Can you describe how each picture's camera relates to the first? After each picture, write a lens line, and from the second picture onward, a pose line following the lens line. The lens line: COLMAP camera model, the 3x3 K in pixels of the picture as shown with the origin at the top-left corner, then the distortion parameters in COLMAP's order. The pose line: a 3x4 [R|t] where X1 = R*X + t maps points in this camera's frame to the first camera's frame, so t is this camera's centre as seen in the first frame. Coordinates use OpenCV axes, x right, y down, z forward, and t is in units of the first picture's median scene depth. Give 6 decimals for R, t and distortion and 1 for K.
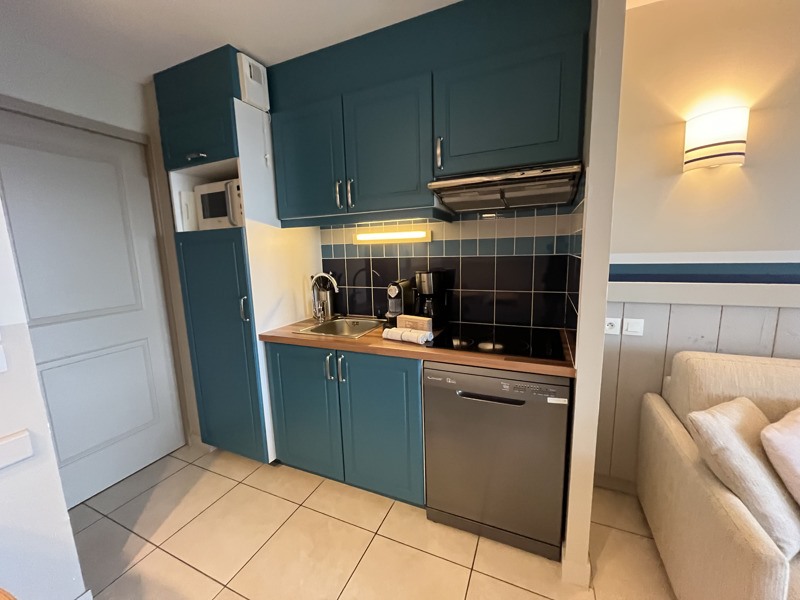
lens RADIAL K [[321.2, 0, 399.2], [0, 321.2, 298.3], [0, 0, 1]] dist [-0.003934, -0.000246]
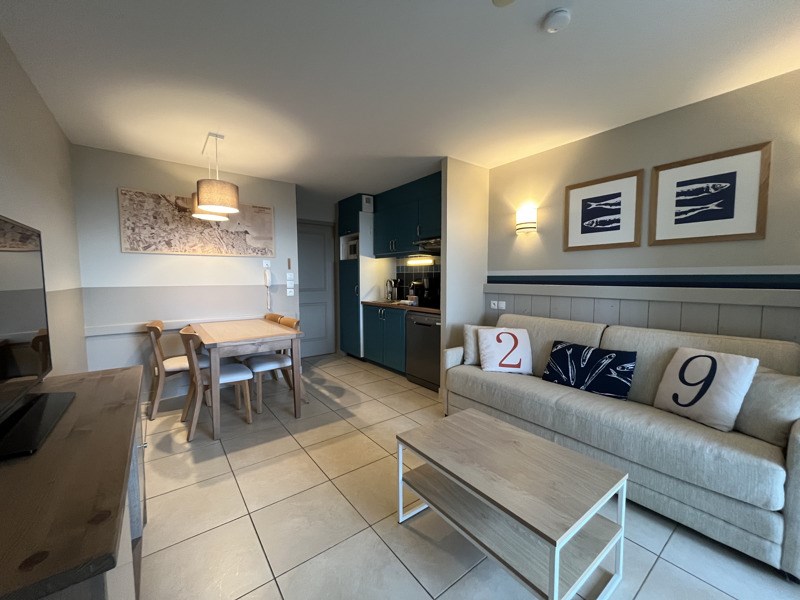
lens RADIAL K [[321.2, 0, 398.9], [0, 321.2, 299.7], [0, 0, 1]] dist [-0.003934, -0.000246]
pose [[0.876065, 0.063261, -0.478026, 0.992897], [-0.098035, 0.994019, -0.048119, 0.190609], [0.472122, 0.089019, 0.877027, -1.025306]]
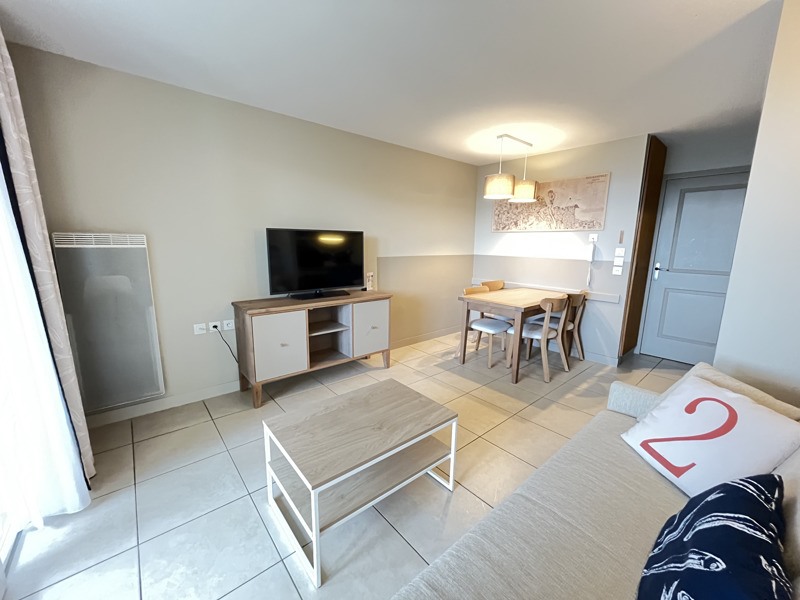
lens RADIAL K [[321.2, 0, 397.8], [0, 321.2, 300.5], [0, 0, 1]] dist [-0.003934, -0.000246]
pose [[-0.435067, 0.188193, -0.880511, 1.569581], [-0.135586, 0.953069, 0.270695, -0.076106], [0.890131, 0.237155, -0.389132, 0.245031]]
